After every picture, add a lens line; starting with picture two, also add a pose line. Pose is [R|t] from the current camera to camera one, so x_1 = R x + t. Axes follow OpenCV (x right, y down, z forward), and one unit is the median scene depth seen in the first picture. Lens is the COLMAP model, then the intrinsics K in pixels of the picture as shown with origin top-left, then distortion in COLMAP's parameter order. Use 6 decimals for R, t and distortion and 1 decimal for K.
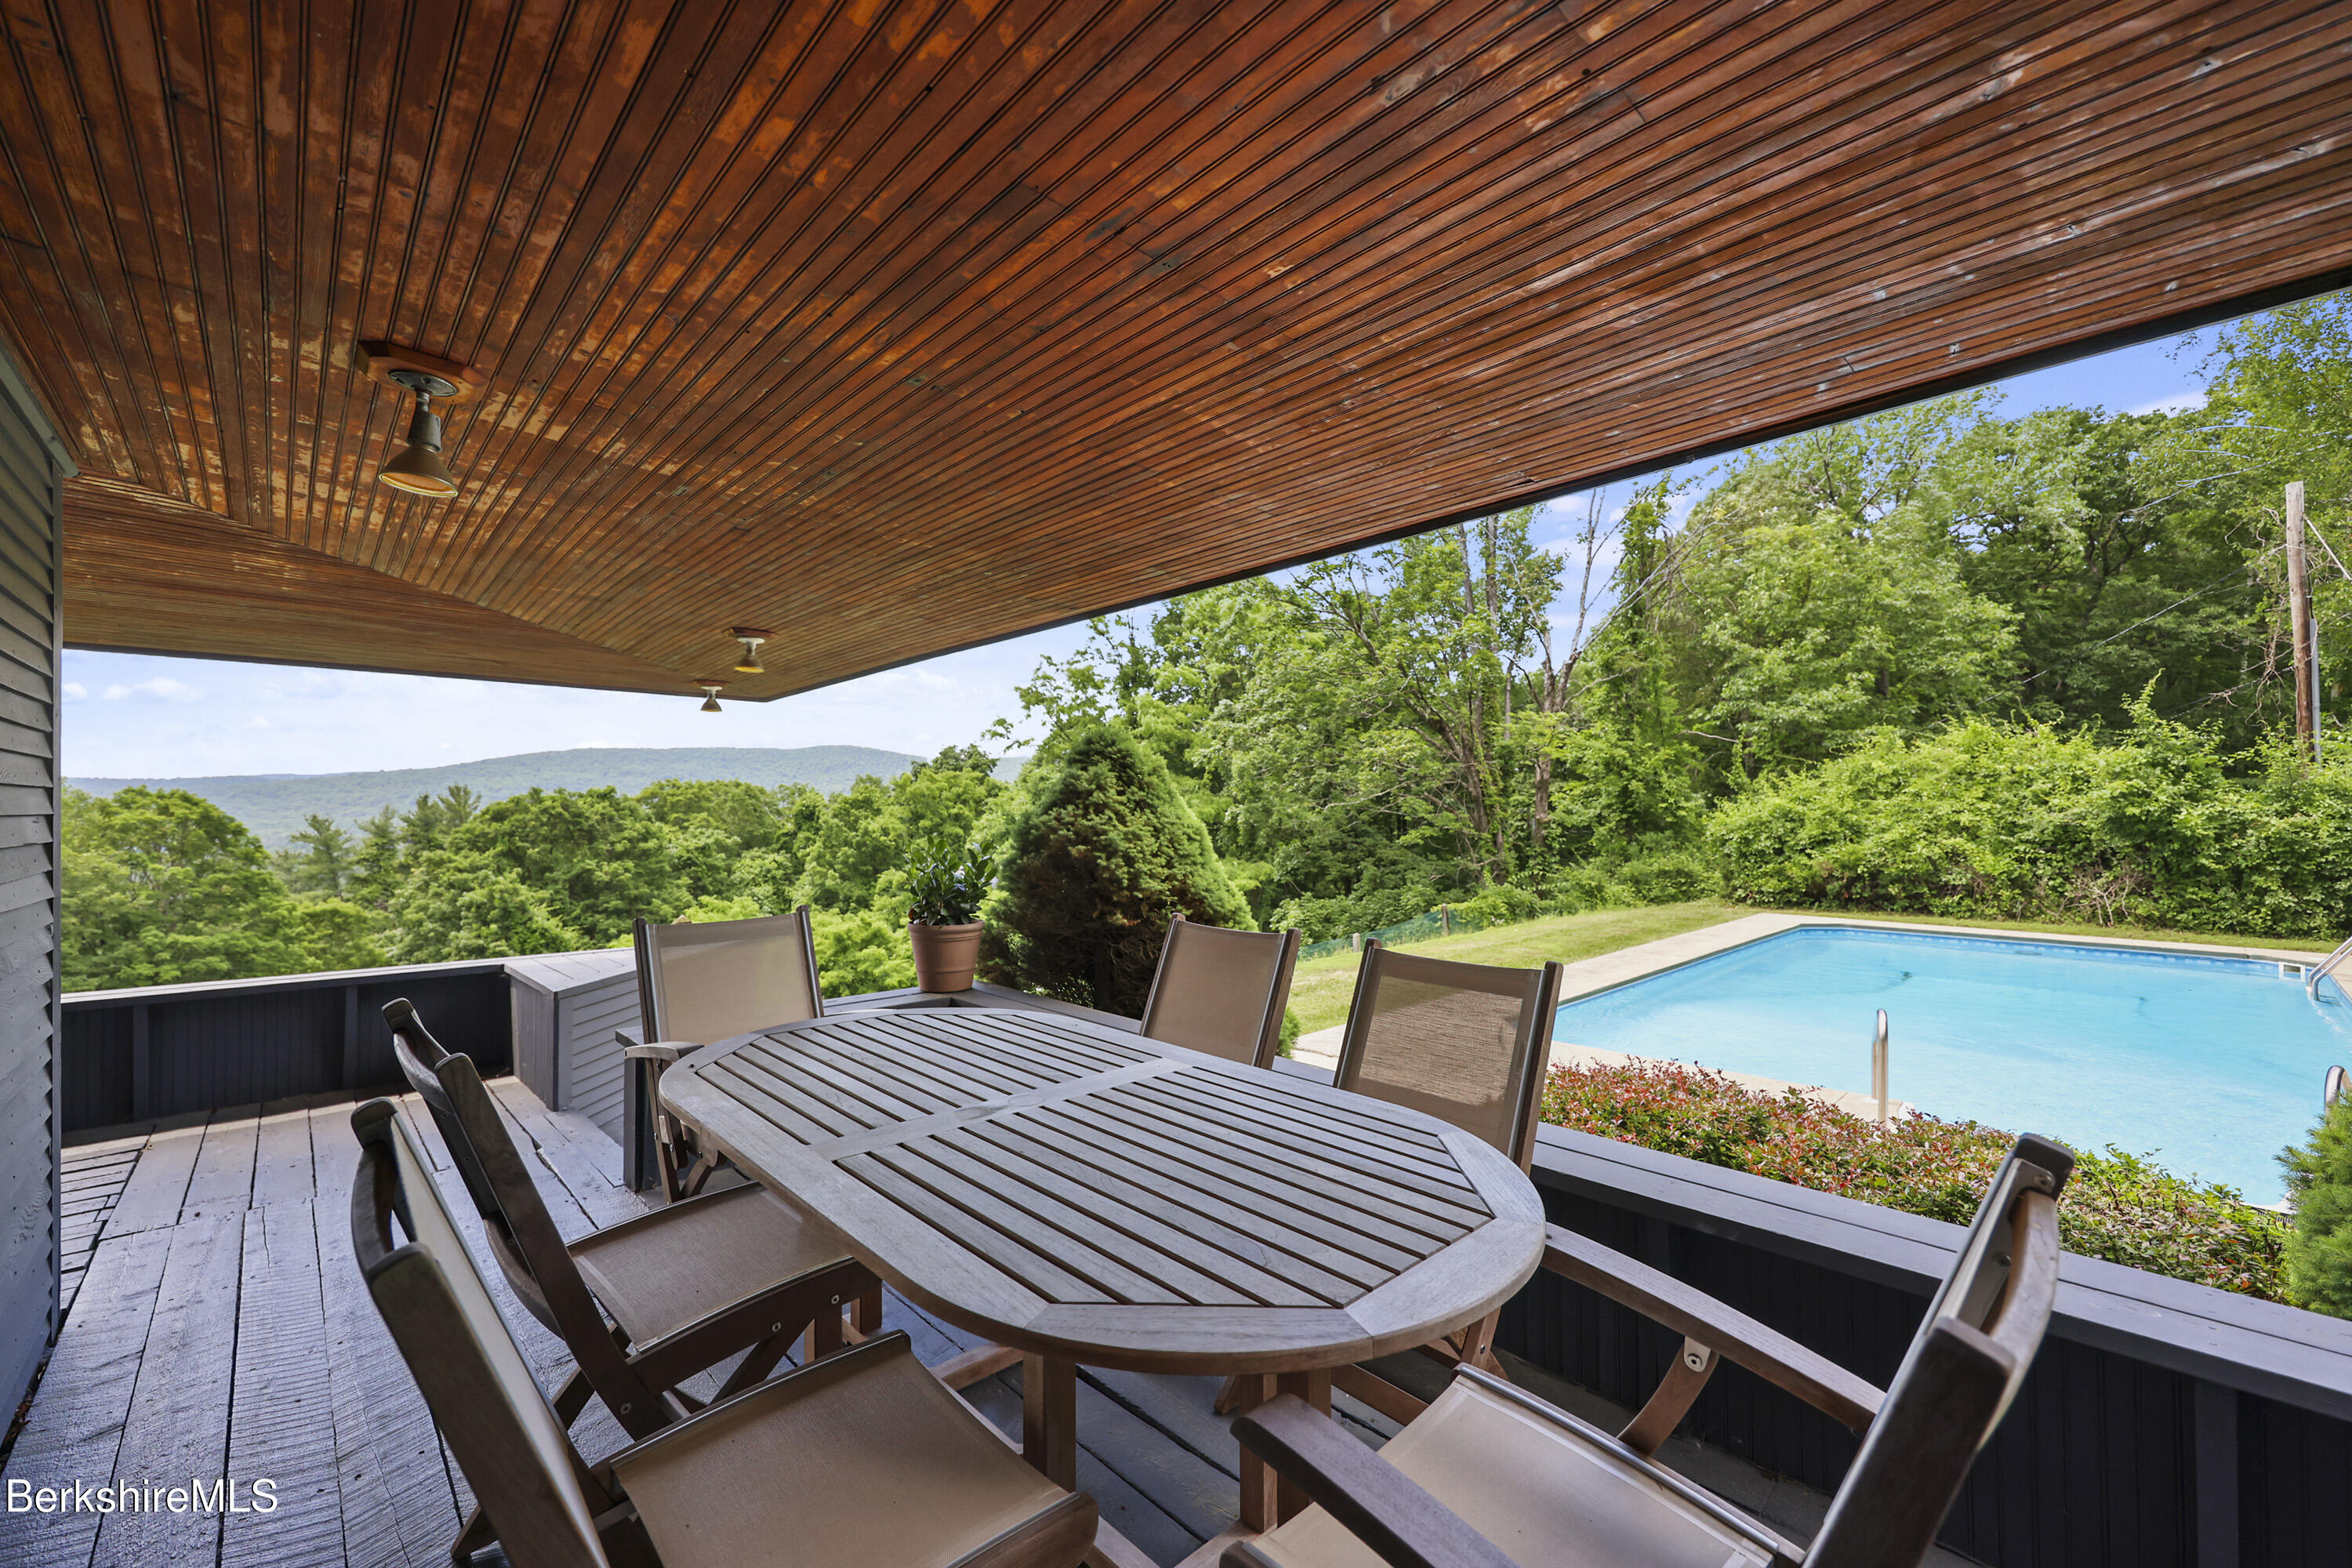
lens RADIAL K [[958.8, 0, 1174.8], [0, 958.8, 803.9], [0, 0, 1]] dist [0.002629, -0.000269]
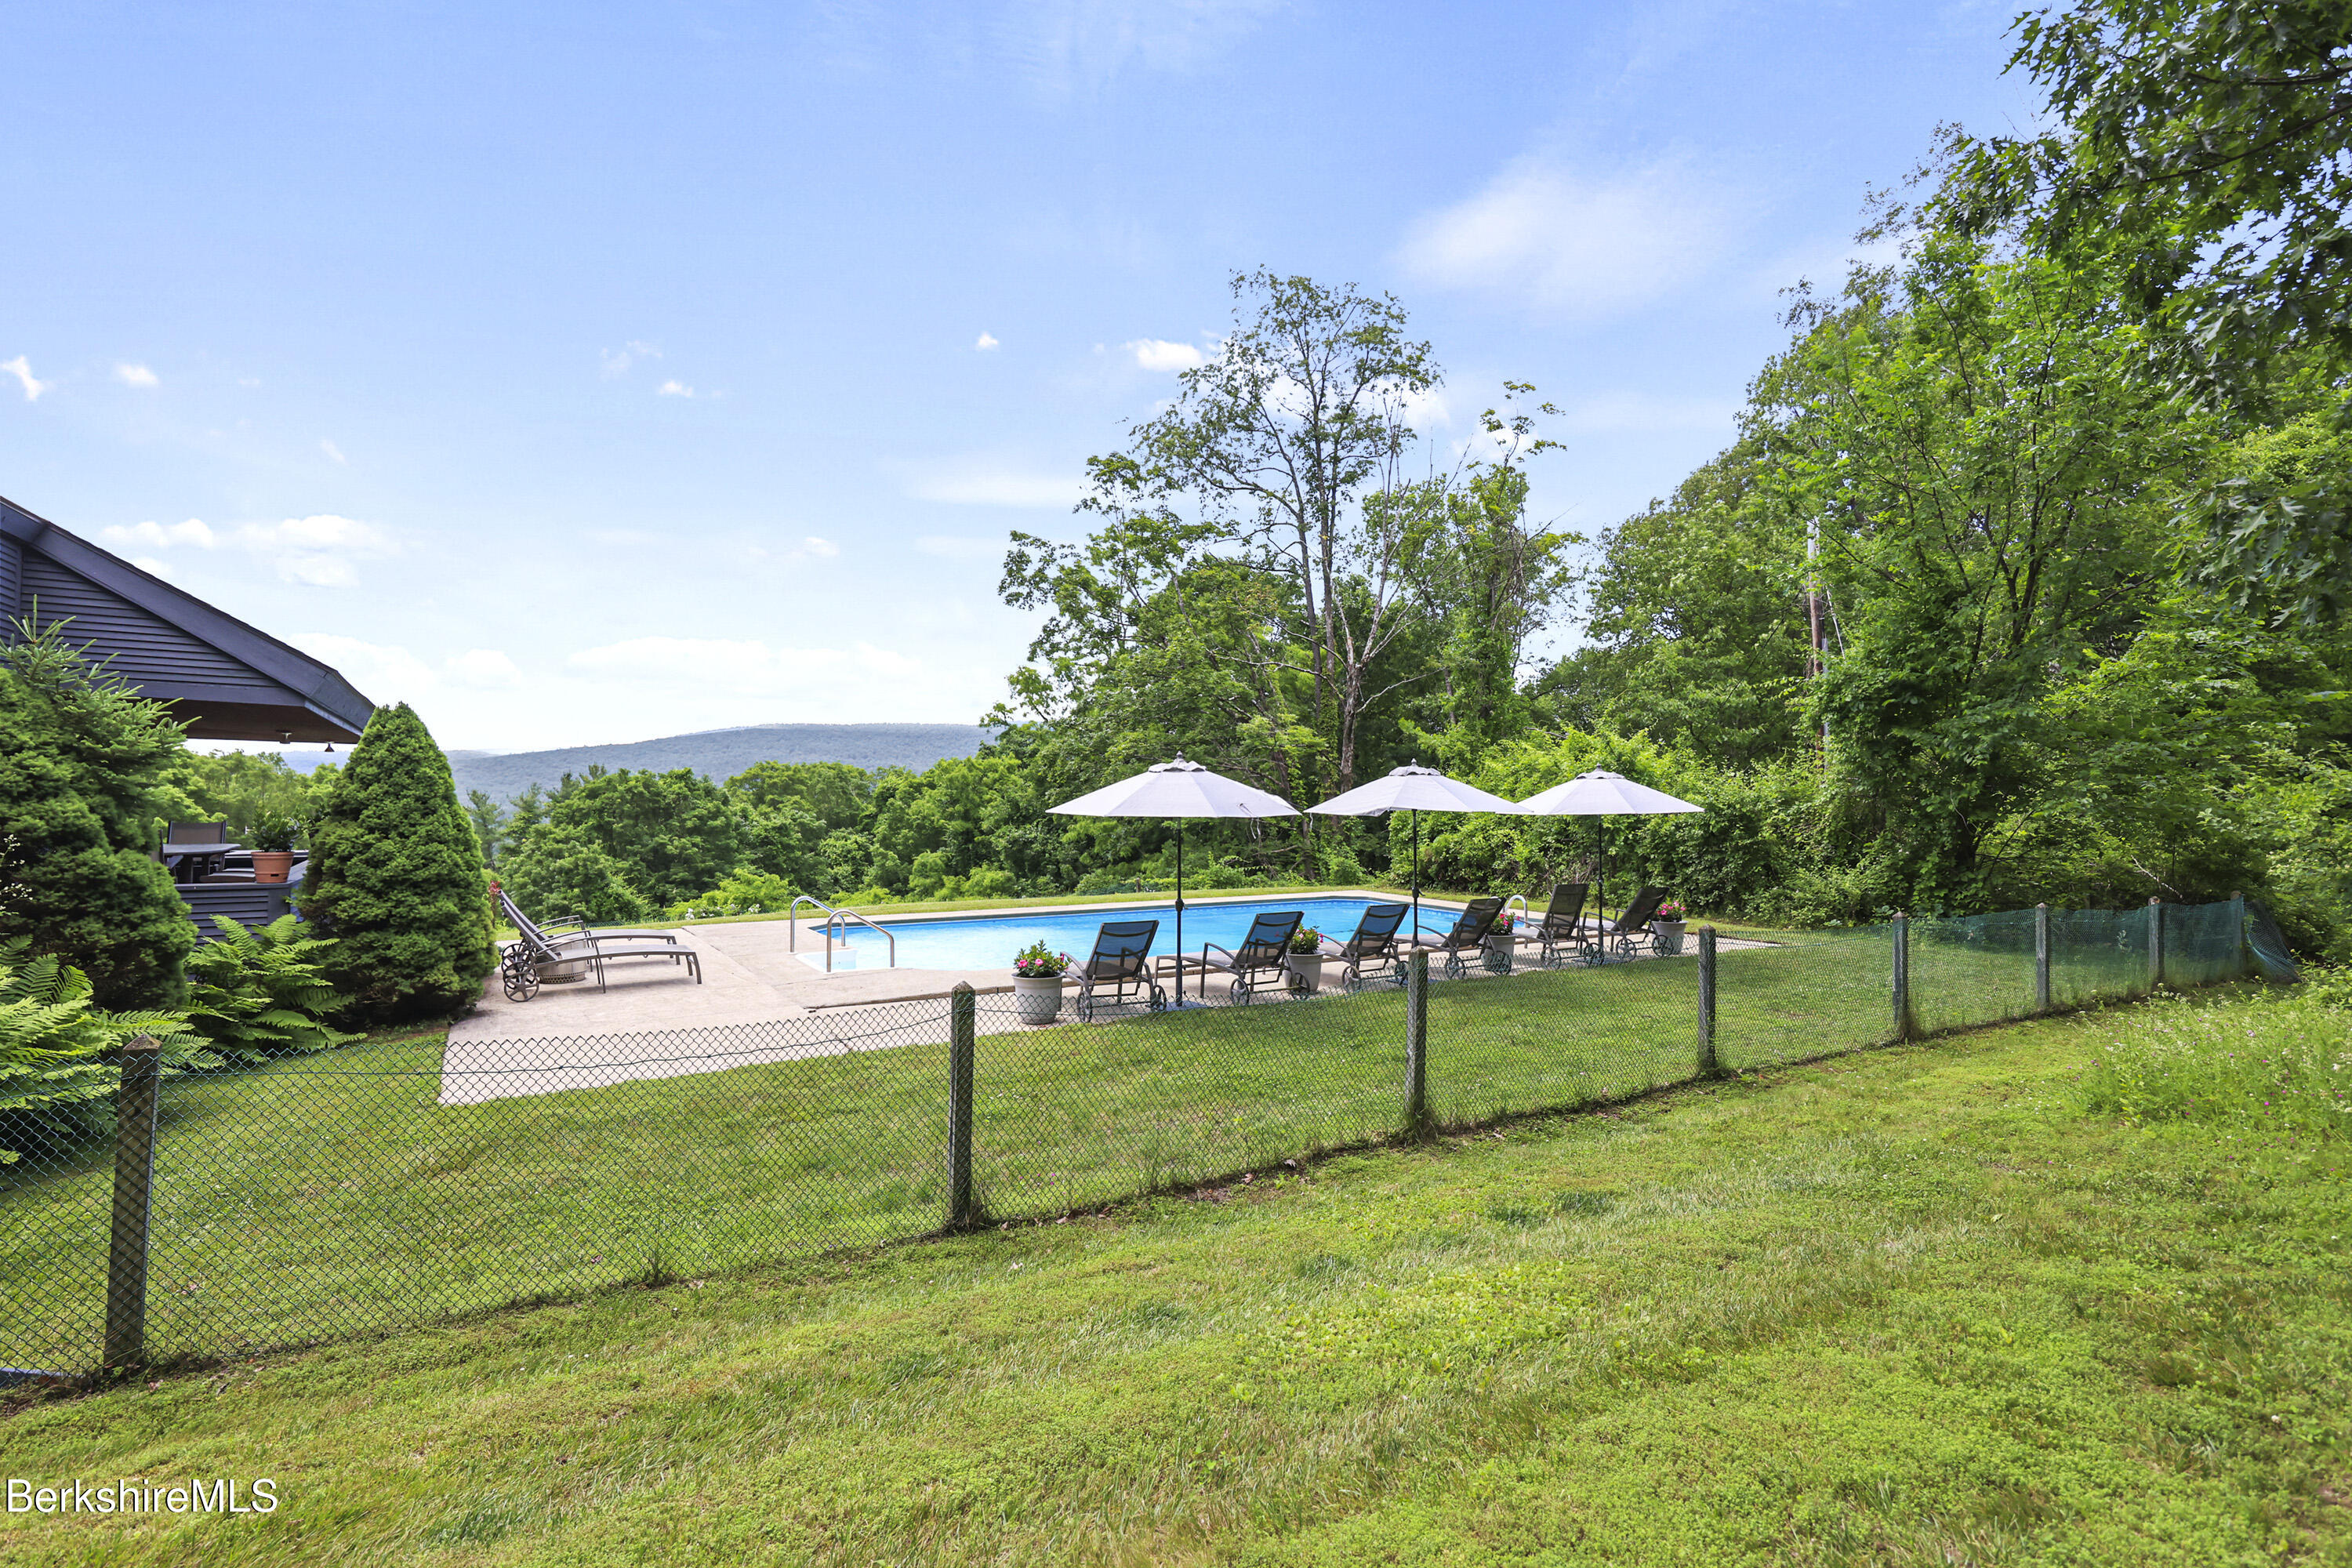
lens RADIAL K [[1140.2, 0, 1189.7], [0, 1140.2, 776.6], [0, 0, 1]] dist [0.005755, 0.000896]
pose [[0.977760, 0.012570, -0.209351, 0.266013], [-0.014940, 0.999841, -0.009743, -0.005232], [0.209195, 0.012654, 0.977792, -0.165620]]
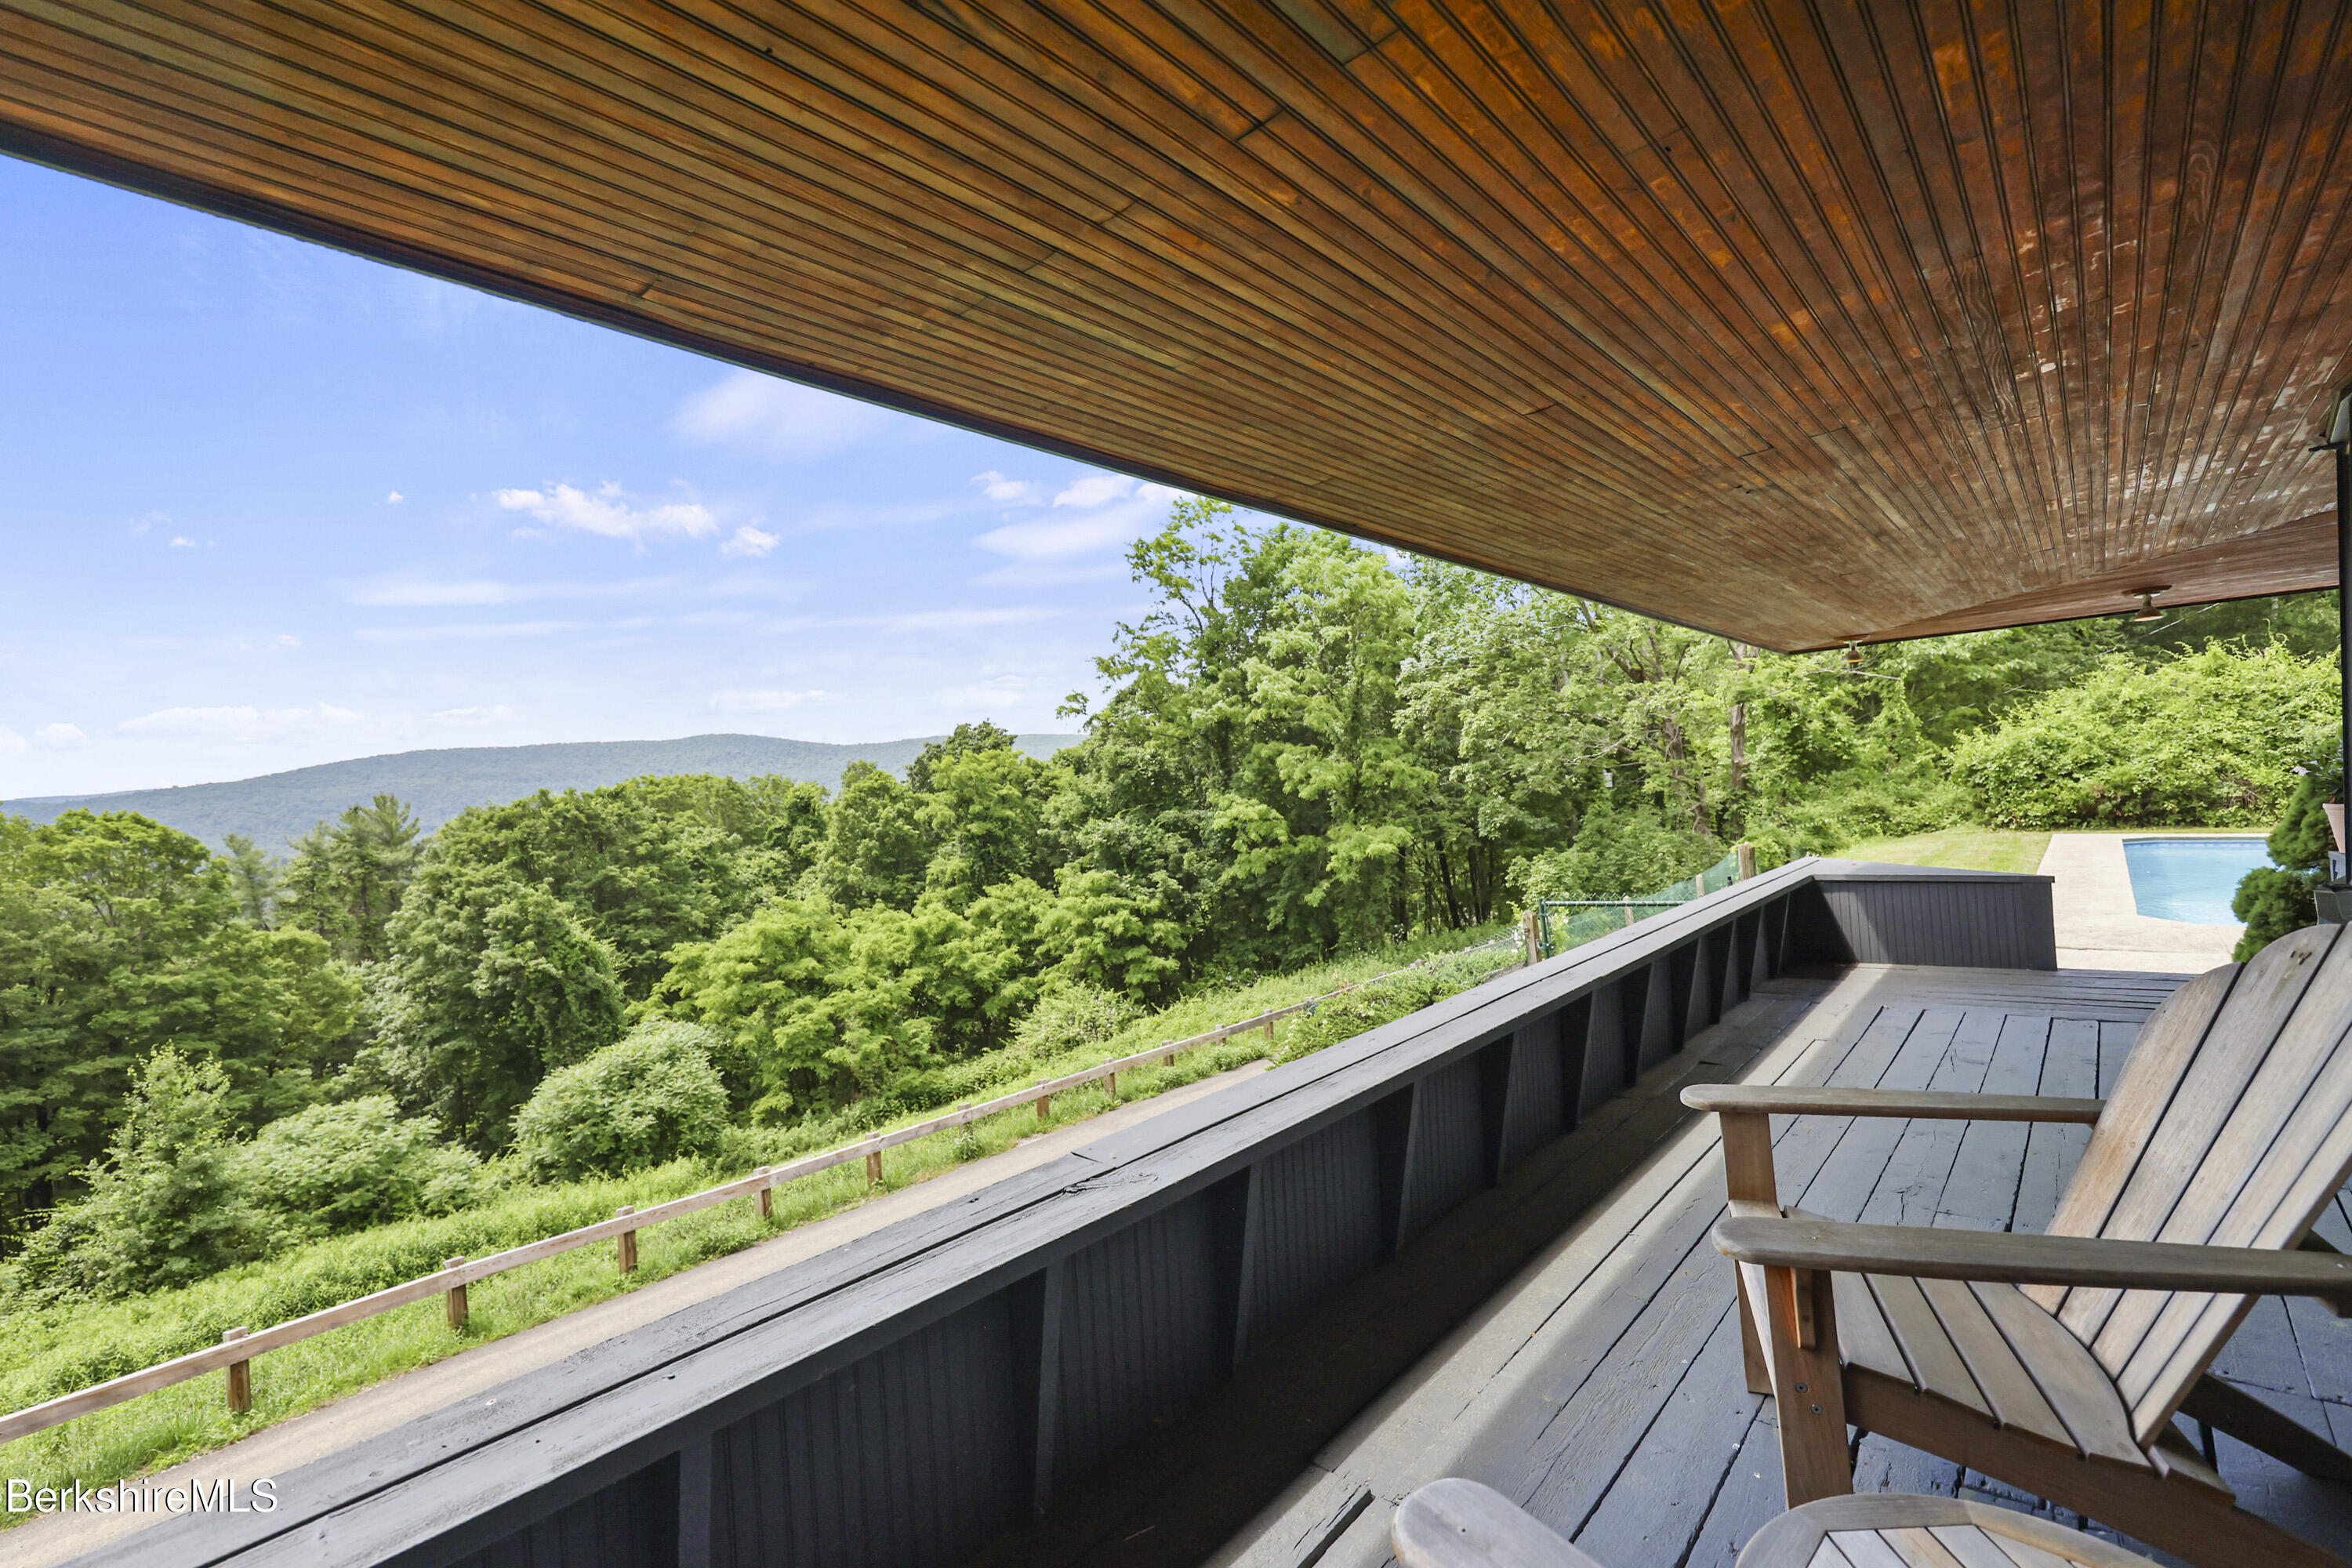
lens RADIAL K [[1039.8, 0, 1179.8], [0, 1039.8, 801.2], [0, 0, 1]] dist [0.002029, 0.000624]
pose [[0.995281, -0.050559, 0.082819, -0.159140], [0.048844, 0.998551, 0.022603, 0.001422], [-0.083842, -0.018451, 0.996308, -0.025385]]
